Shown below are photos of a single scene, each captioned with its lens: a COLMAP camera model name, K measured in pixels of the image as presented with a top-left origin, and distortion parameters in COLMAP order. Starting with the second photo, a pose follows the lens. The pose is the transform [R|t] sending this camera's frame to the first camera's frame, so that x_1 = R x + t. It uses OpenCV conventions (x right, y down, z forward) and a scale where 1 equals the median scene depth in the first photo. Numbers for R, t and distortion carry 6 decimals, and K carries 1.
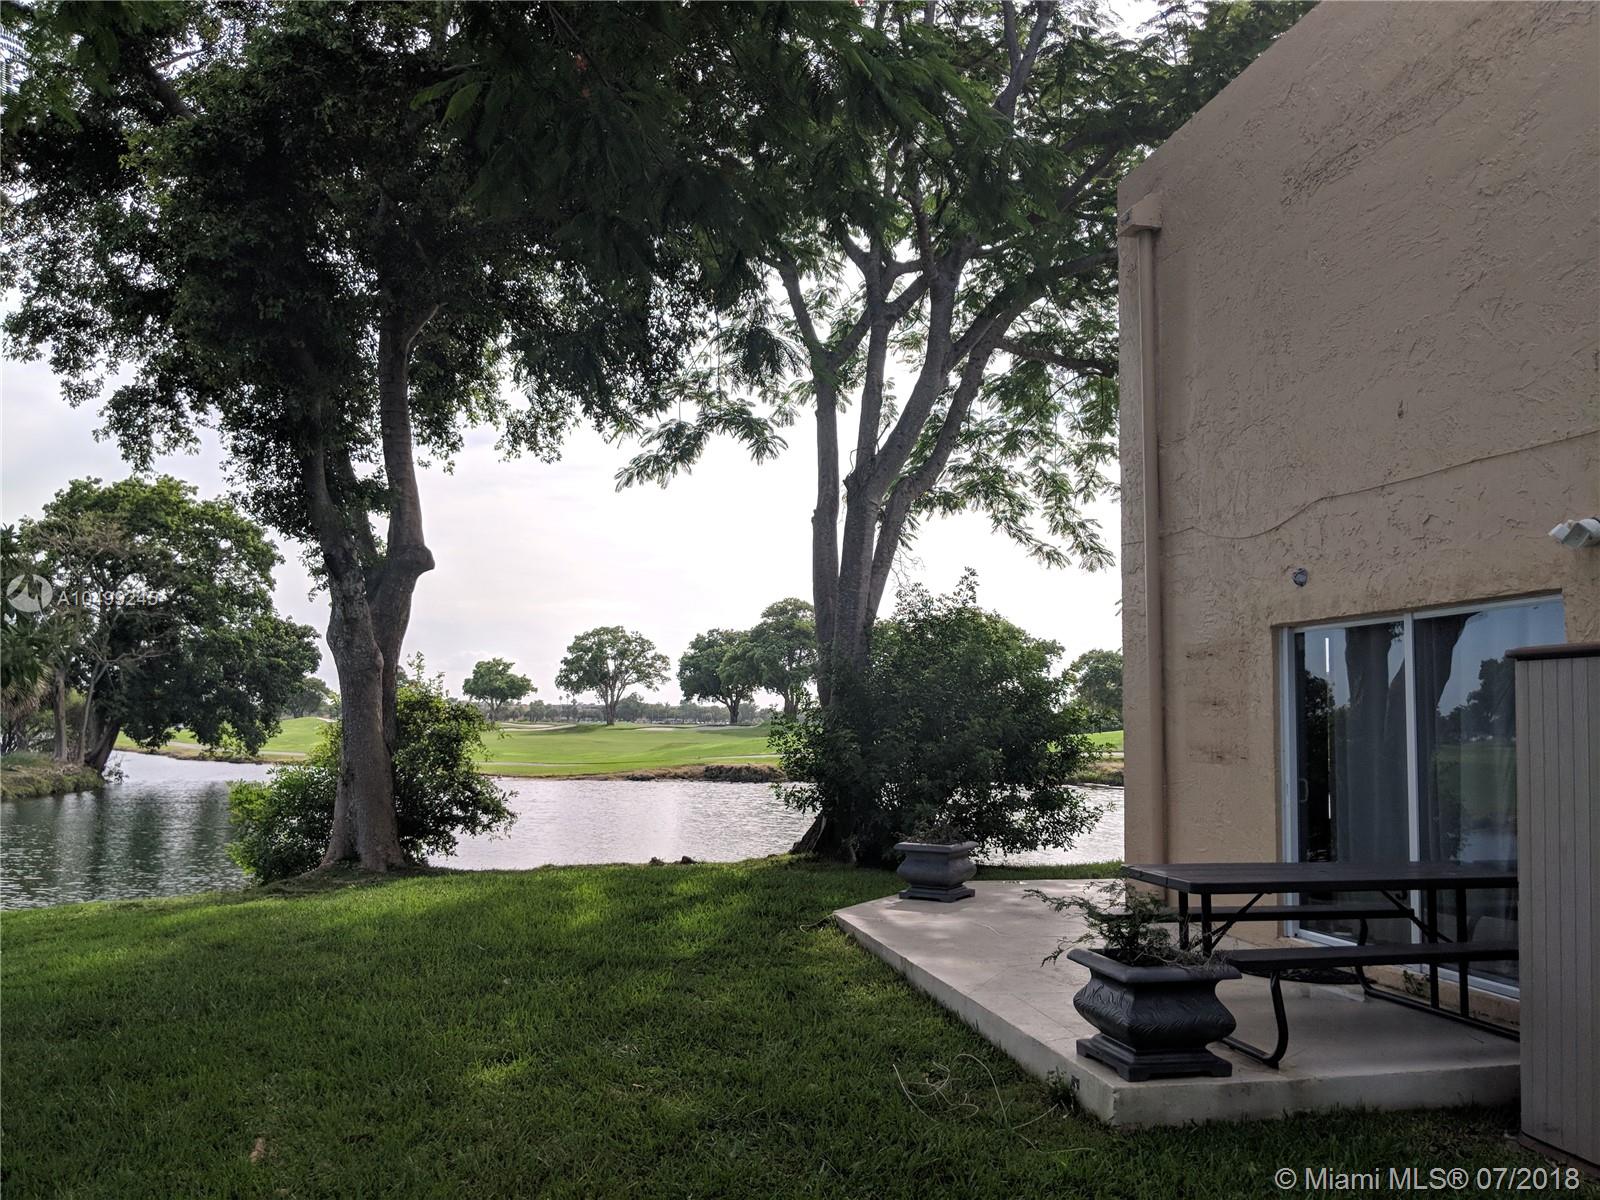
lens RADIAL K [[1287.1, 0, 800.0], [0, 1287.1, 600.0], [0, 0, 1]] dist [0.011366, -0.001054]
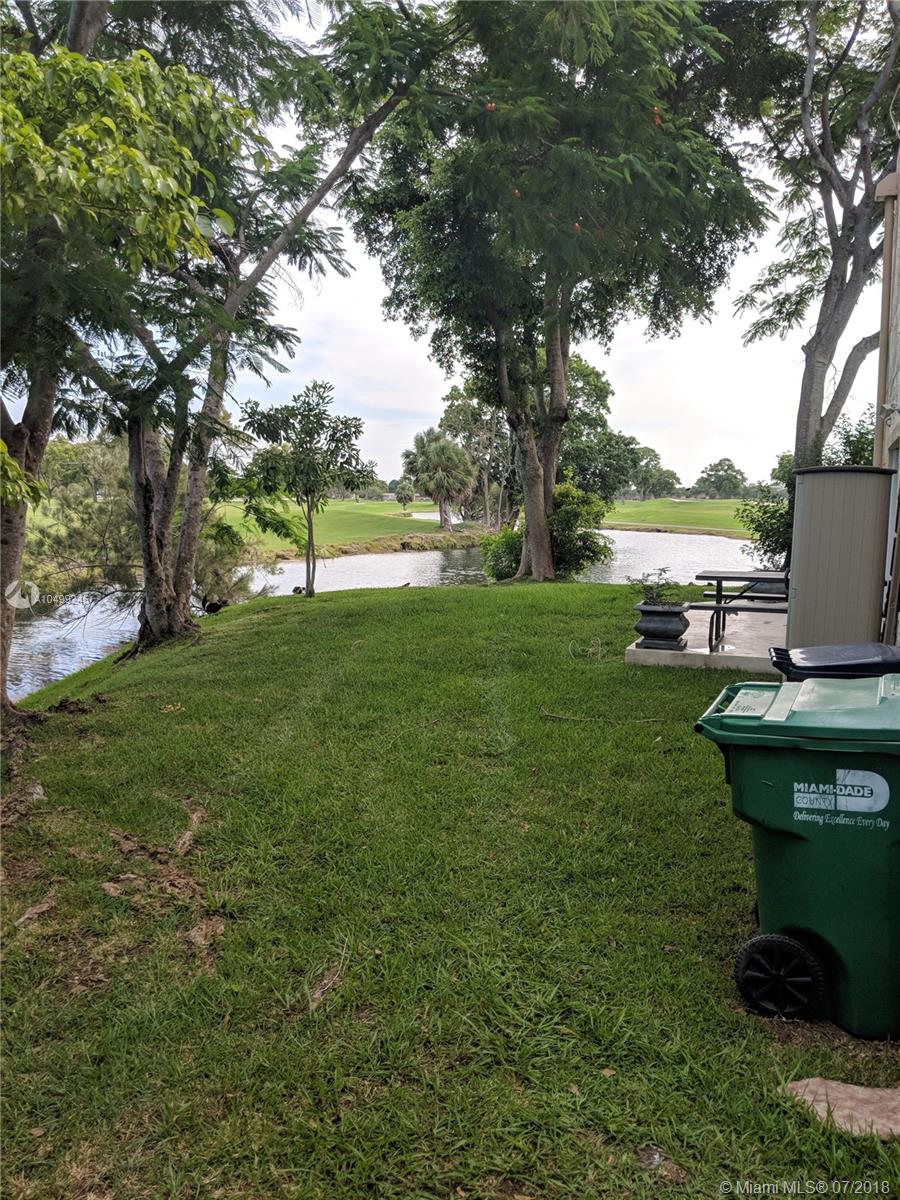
lens RADIAL K [[965.3, 0, 450.0], [0, 965.3, 600.0], [0, 0, 1]] dist [0.011366, -0.001054]
pose [[0.832703, 0.048588, -0.551583, 0.207833], [0.059960, 0.982373, 0.177055, -0.015446], [0.550463, -0.180508, 0.815112, -0.153033]]
